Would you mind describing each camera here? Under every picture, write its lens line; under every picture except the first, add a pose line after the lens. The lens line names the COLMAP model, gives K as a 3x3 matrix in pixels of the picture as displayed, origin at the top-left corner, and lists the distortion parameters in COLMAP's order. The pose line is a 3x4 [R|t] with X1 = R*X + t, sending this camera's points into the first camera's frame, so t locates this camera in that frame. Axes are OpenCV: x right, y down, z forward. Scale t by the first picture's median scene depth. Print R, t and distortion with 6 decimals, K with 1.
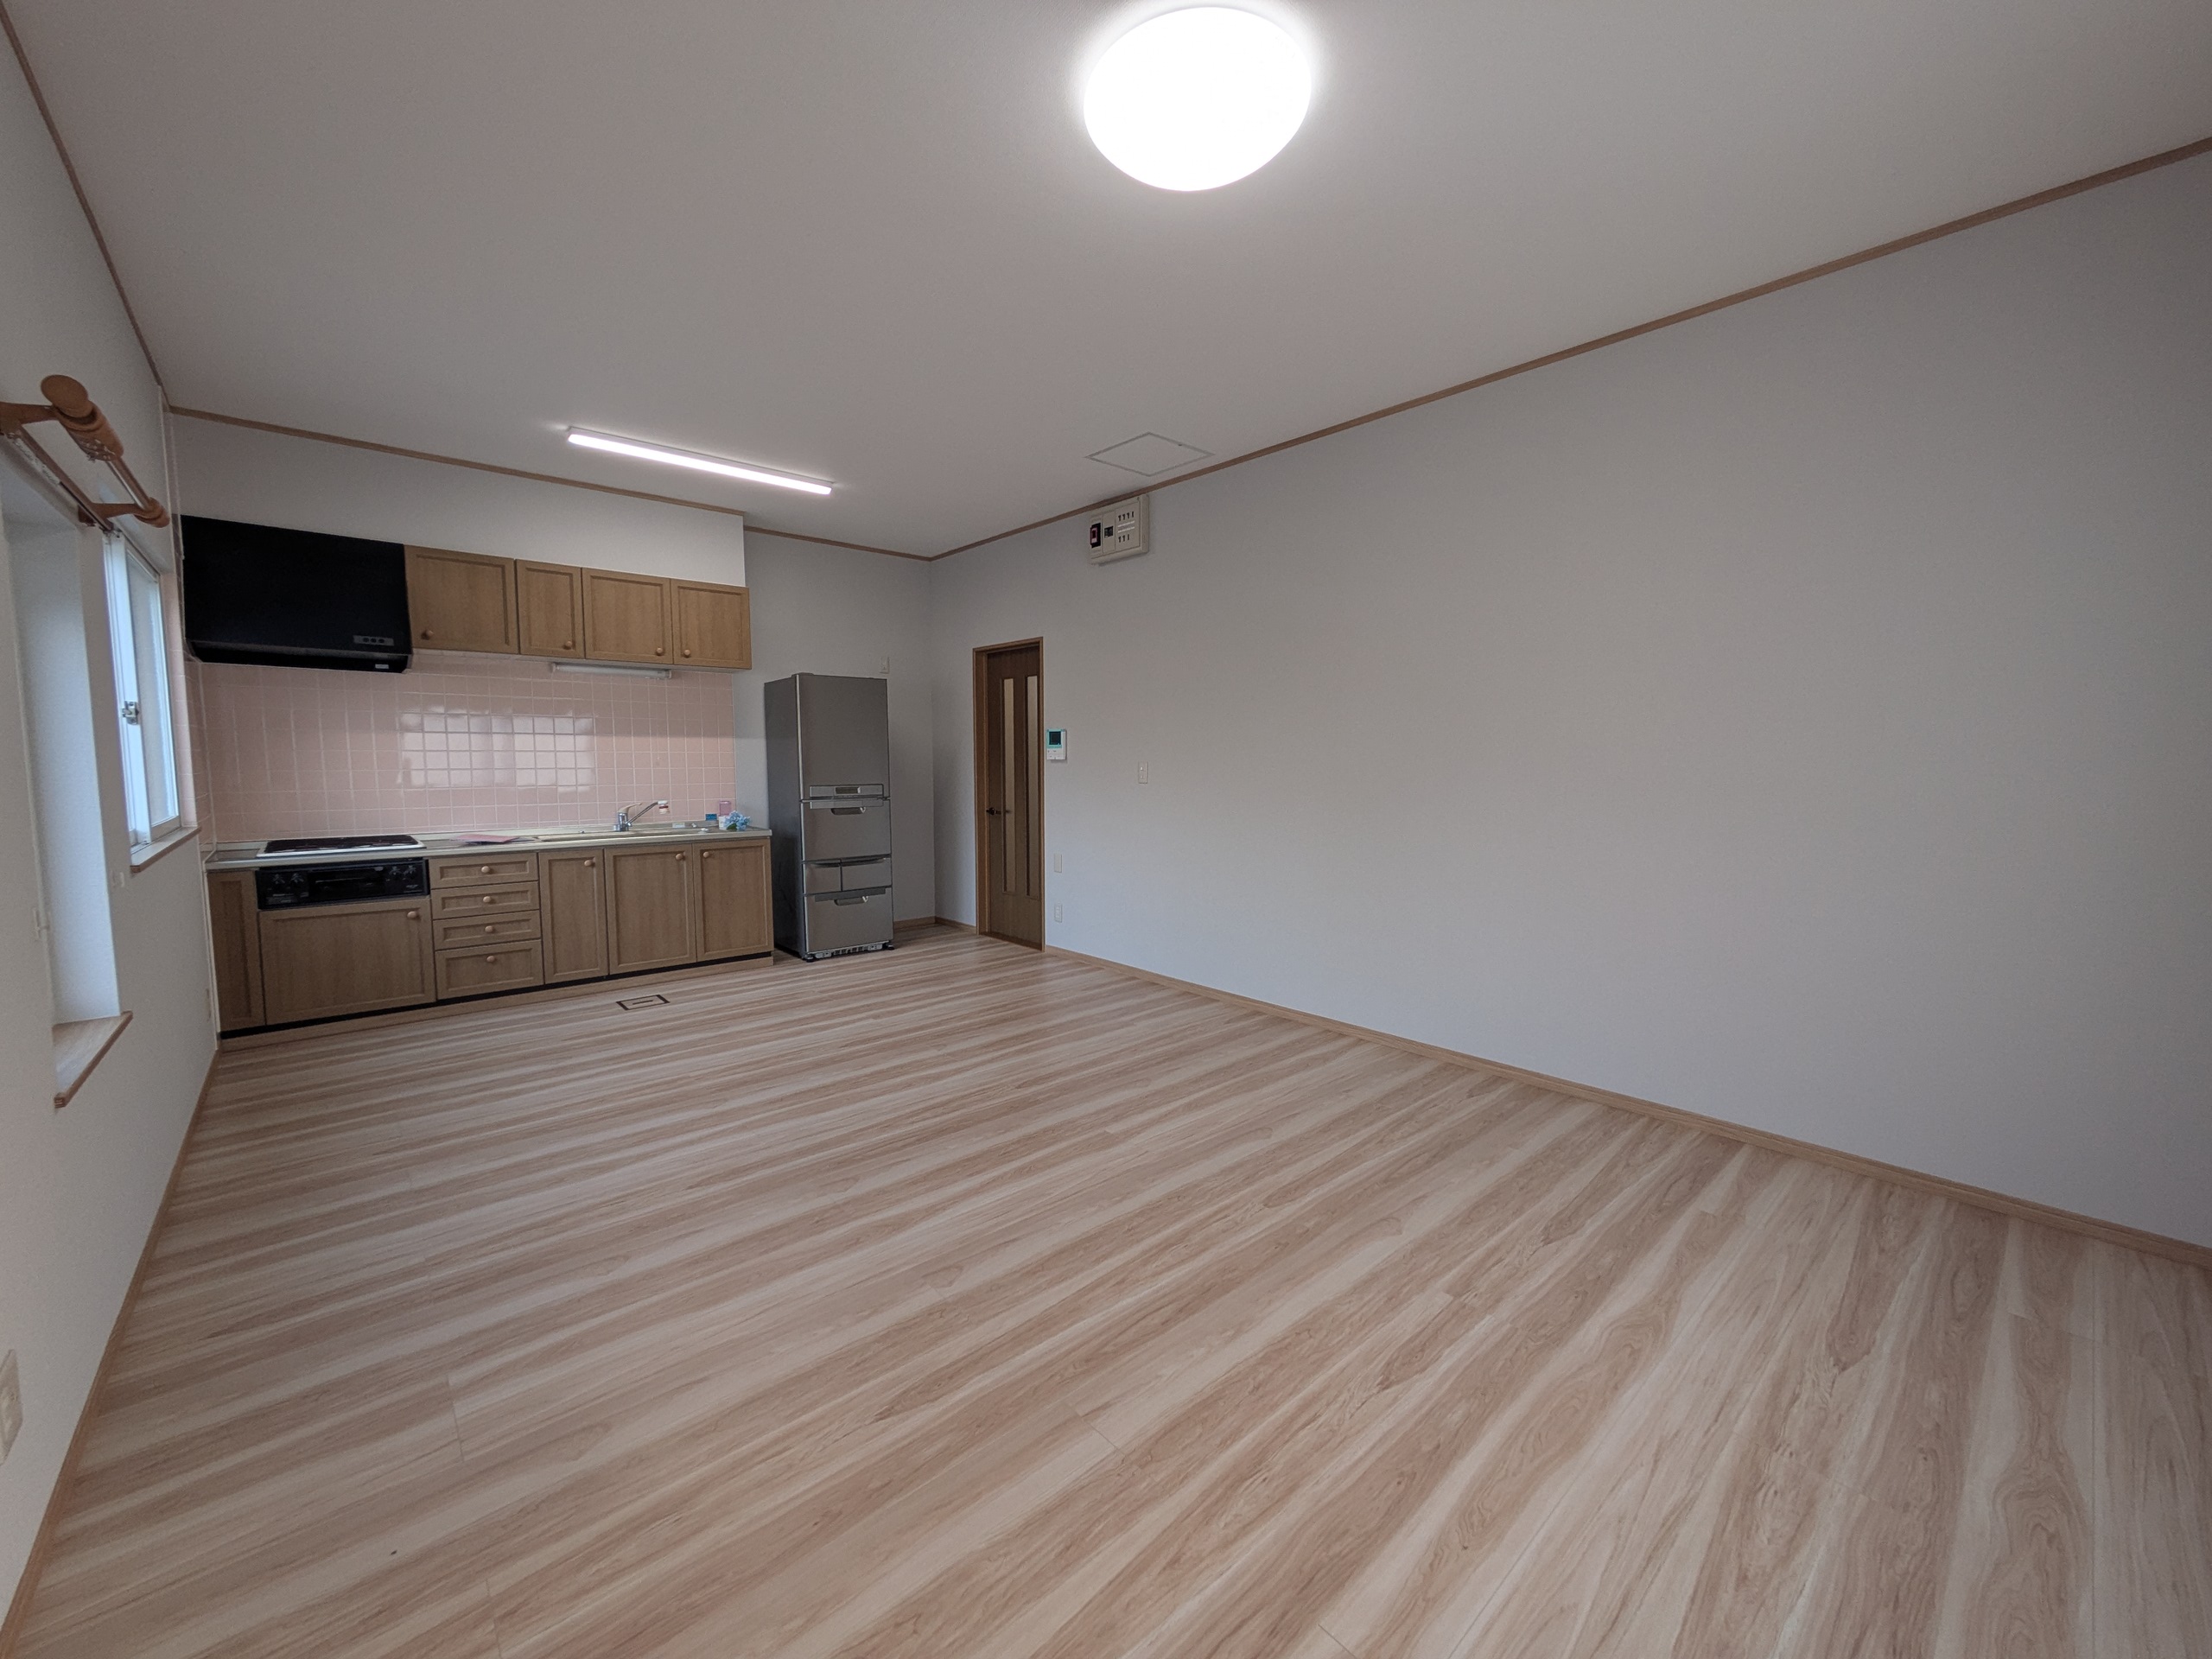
lens RADIAL K [[869.4, 0, 1081.7], [0, 869.4, 837.1], [0, 0, 1]] dist [0.005292, 0.000708]
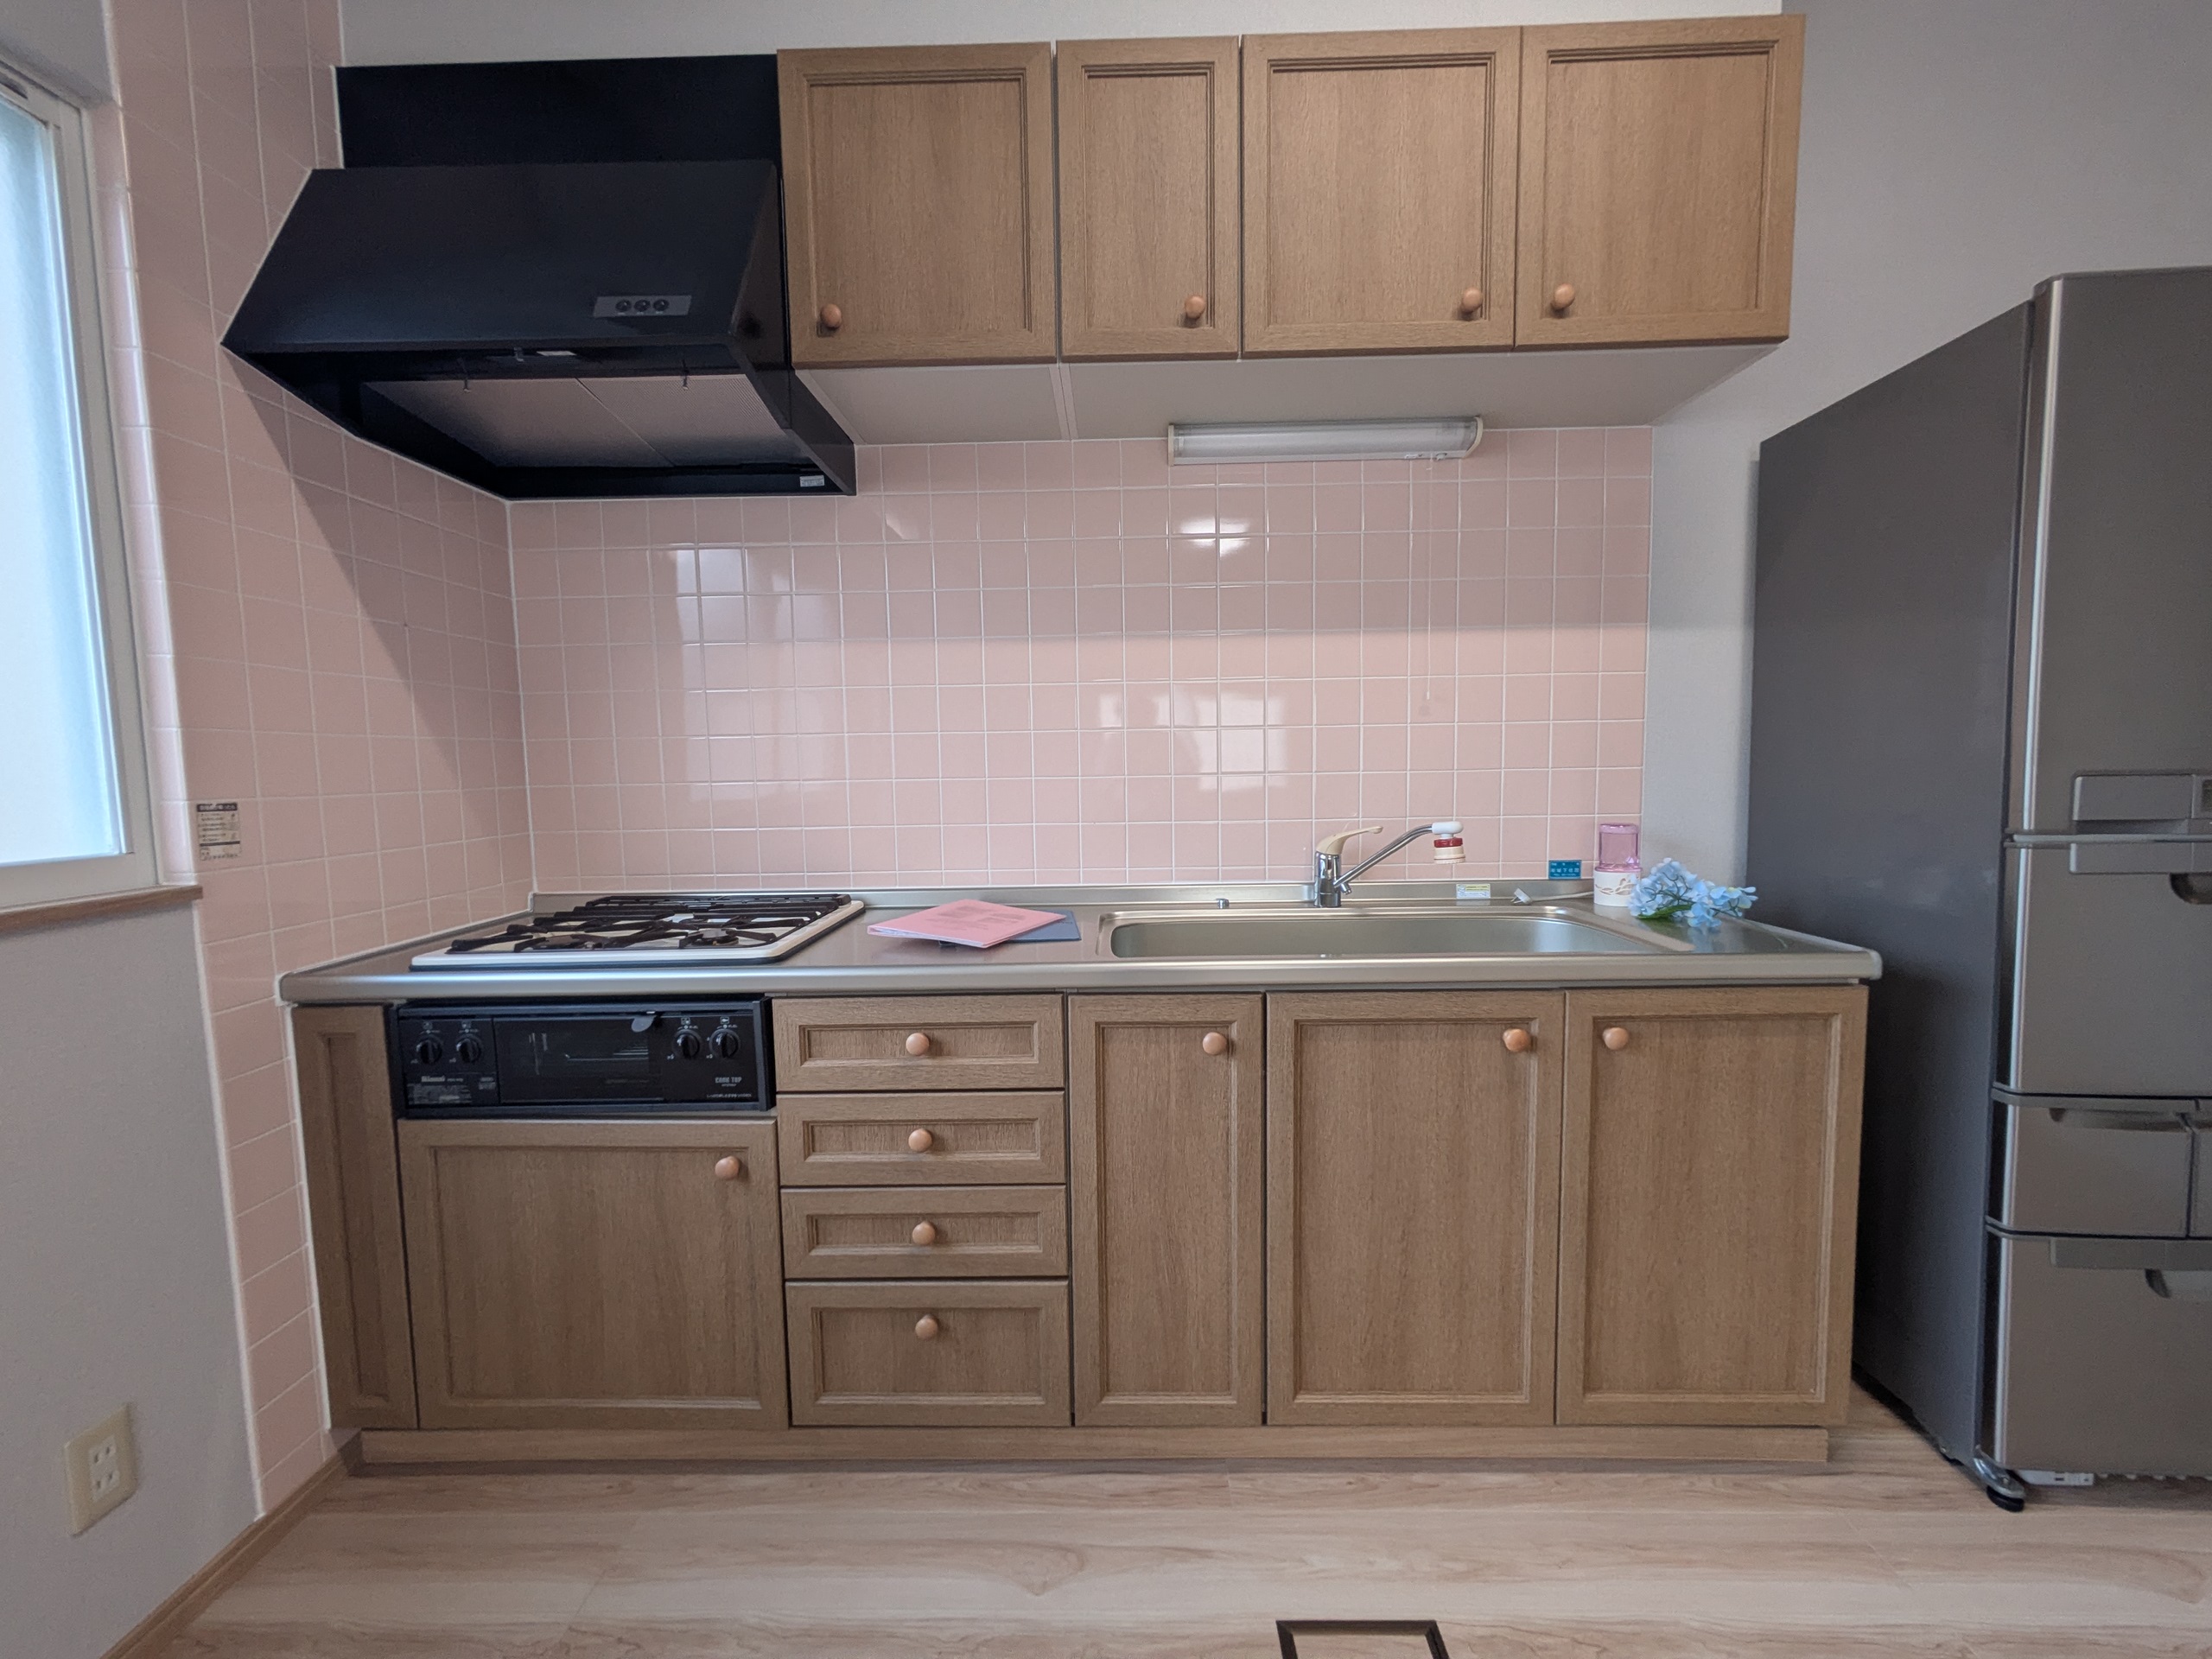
lens RADIAL K [[869.4, 0, 1125.1], [0, 869.4, 821.3], [0, 0, 1]] dist [0.005292, 0.000708]
pose [[0.761060, 0.031298, -0.647926, -0.436113], [-0.043938, 0.999029, -0.003352, -0.042612], [0.647192, 0.031019, 0.761696, 0.817768]]
